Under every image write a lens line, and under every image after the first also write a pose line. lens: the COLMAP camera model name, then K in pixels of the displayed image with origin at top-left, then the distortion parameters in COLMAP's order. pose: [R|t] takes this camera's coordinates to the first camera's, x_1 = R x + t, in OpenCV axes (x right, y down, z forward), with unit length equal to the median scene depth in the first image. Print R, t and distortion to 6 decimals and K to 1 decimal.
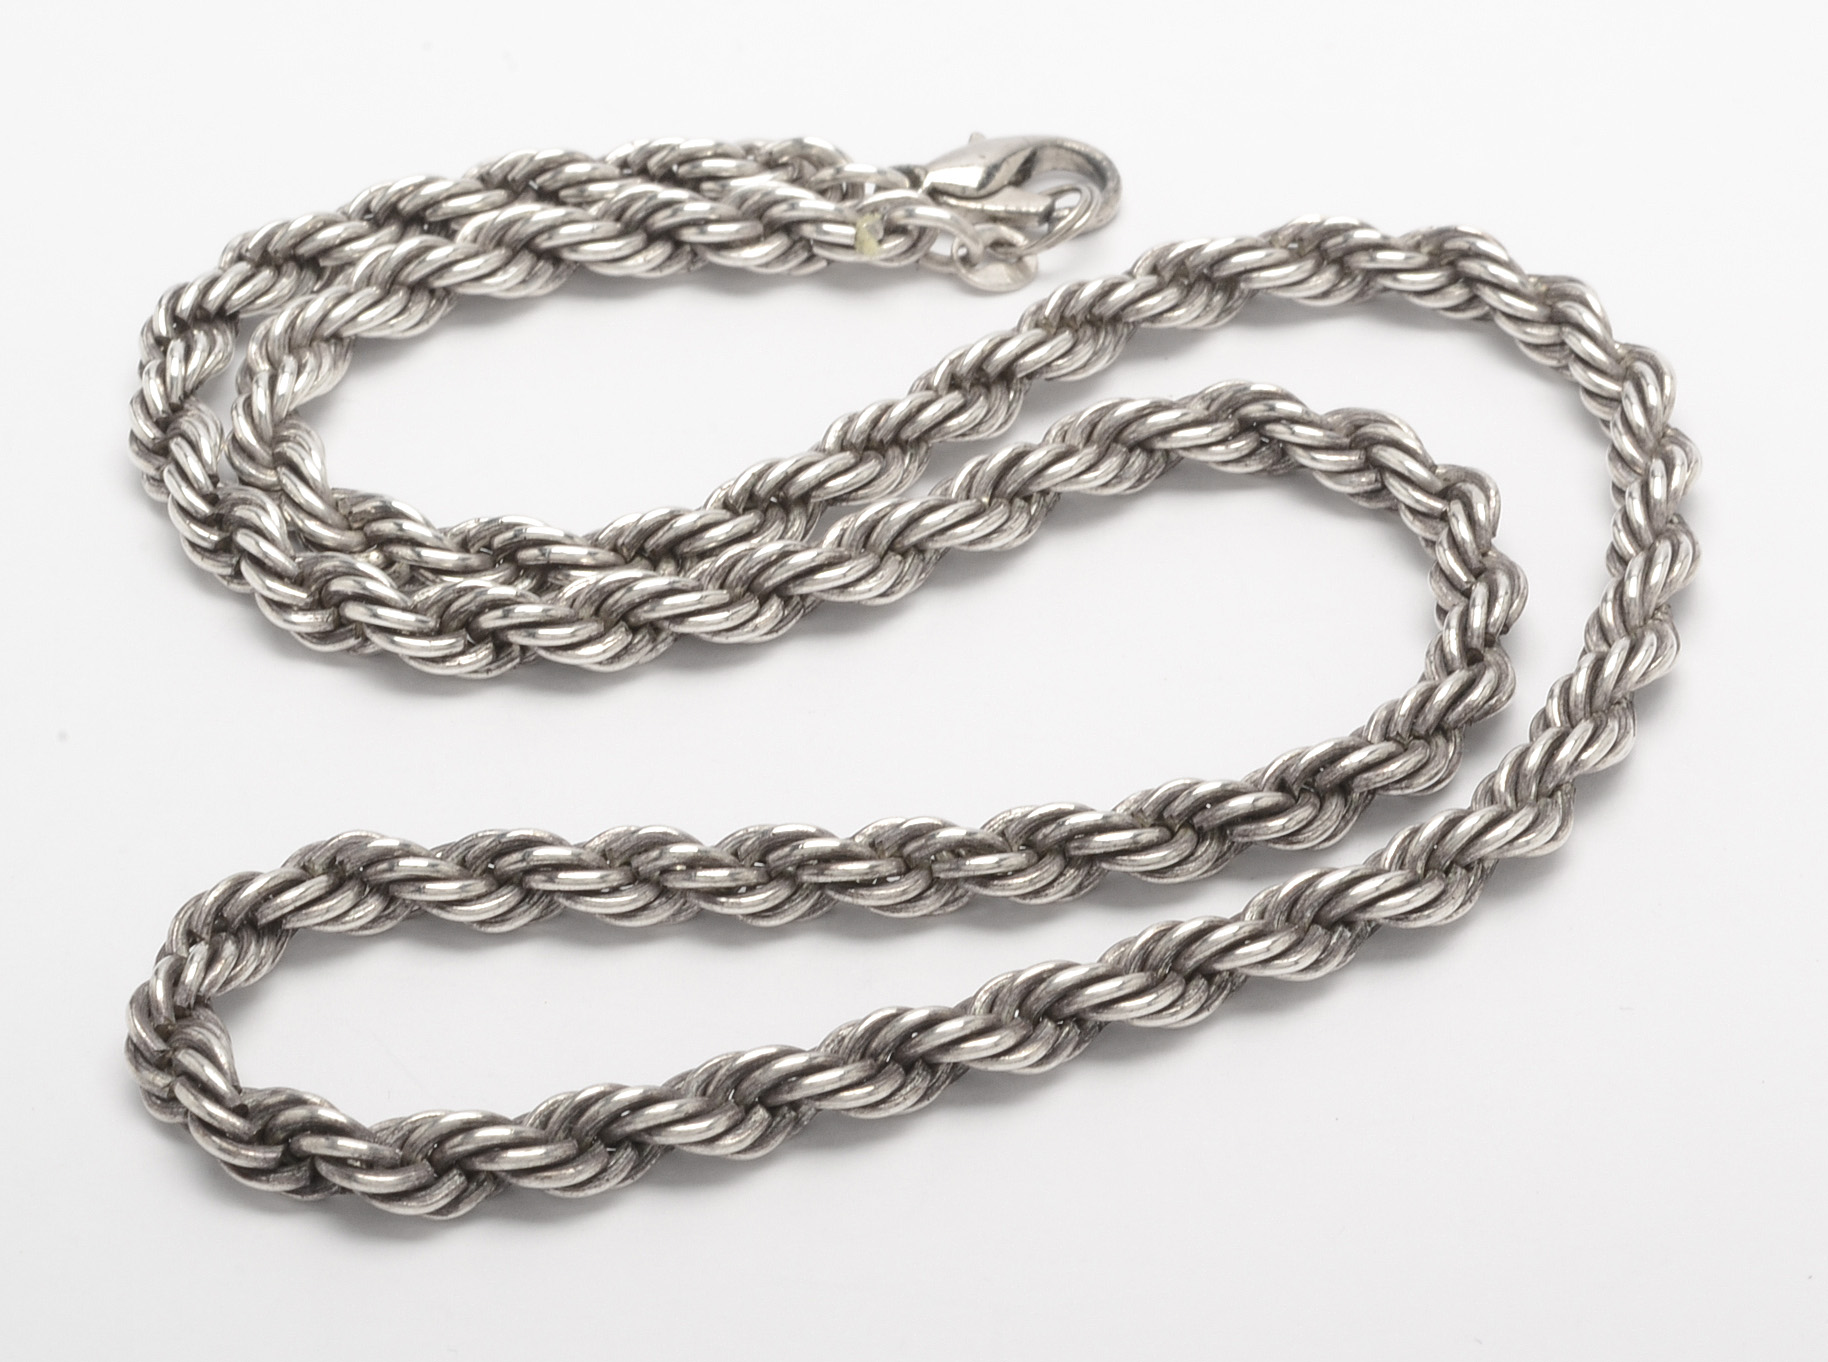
lens RADIAL K [[4826.6, 0, 911.4], [0, 4826.6, 672.7], [0, 0, 1]] dist [0.297298, 0.000000]
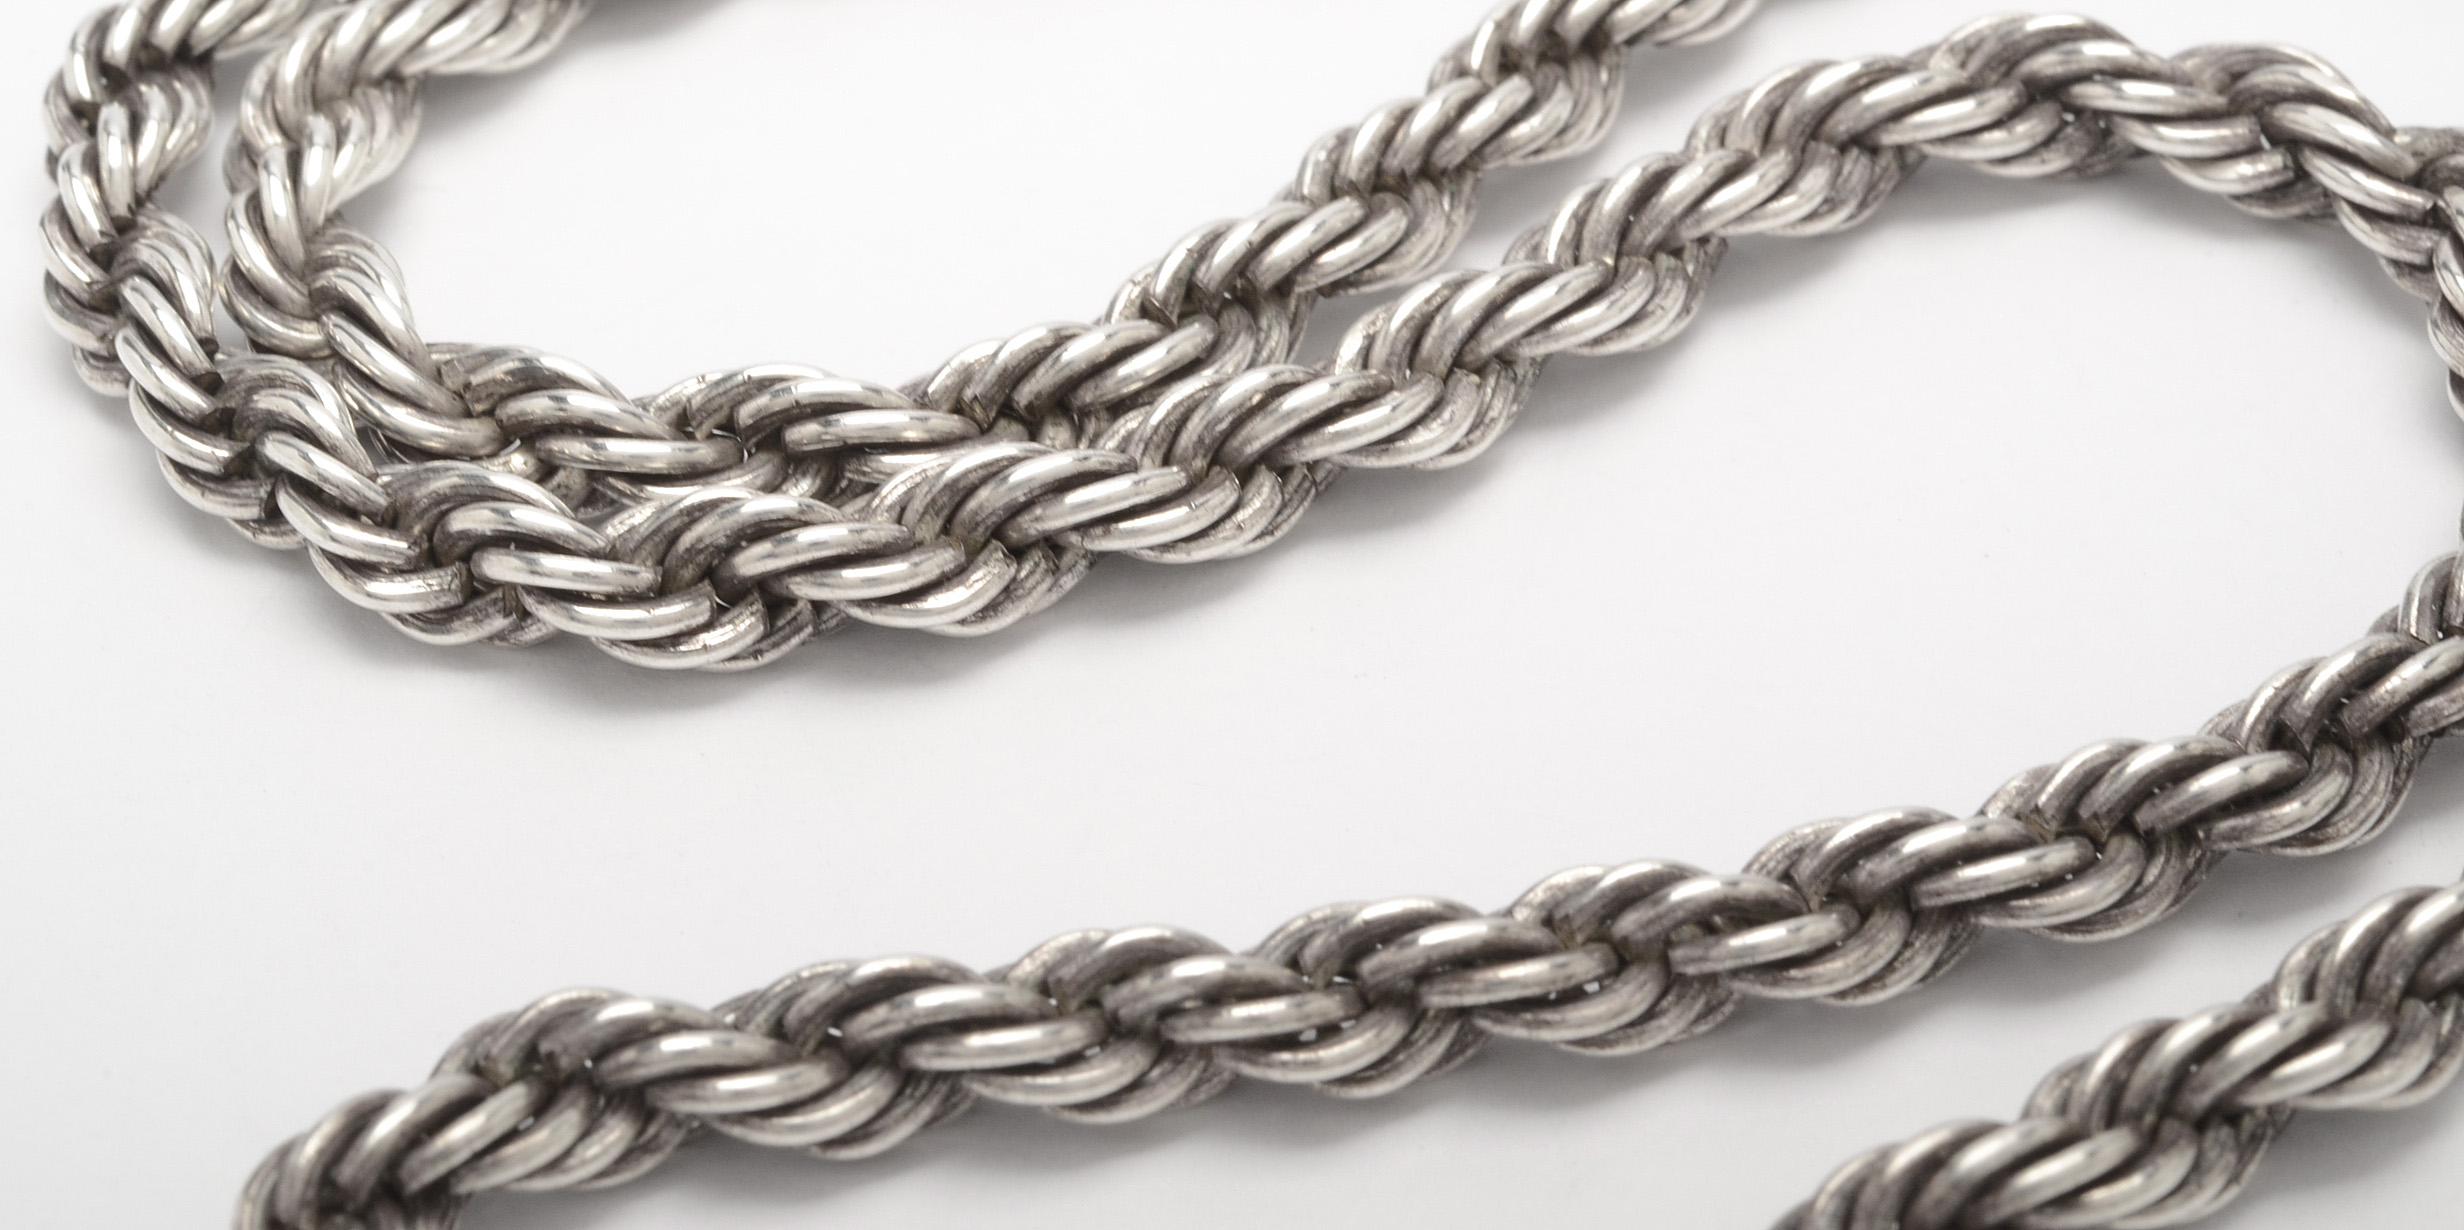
lens RADIAL K [[5683.8, 0, 1236.8], [0, 5683.8, 623.0], [0, 0, 1]] dist [0.159385, 0.000000]
pose [[0.994348, -0.090500, 0.055509, -0.068420], [0.089519, 0.995786, 0.019912, -0.011530], [-0.057077, -0.014831, 0.998260, 0.357413]]
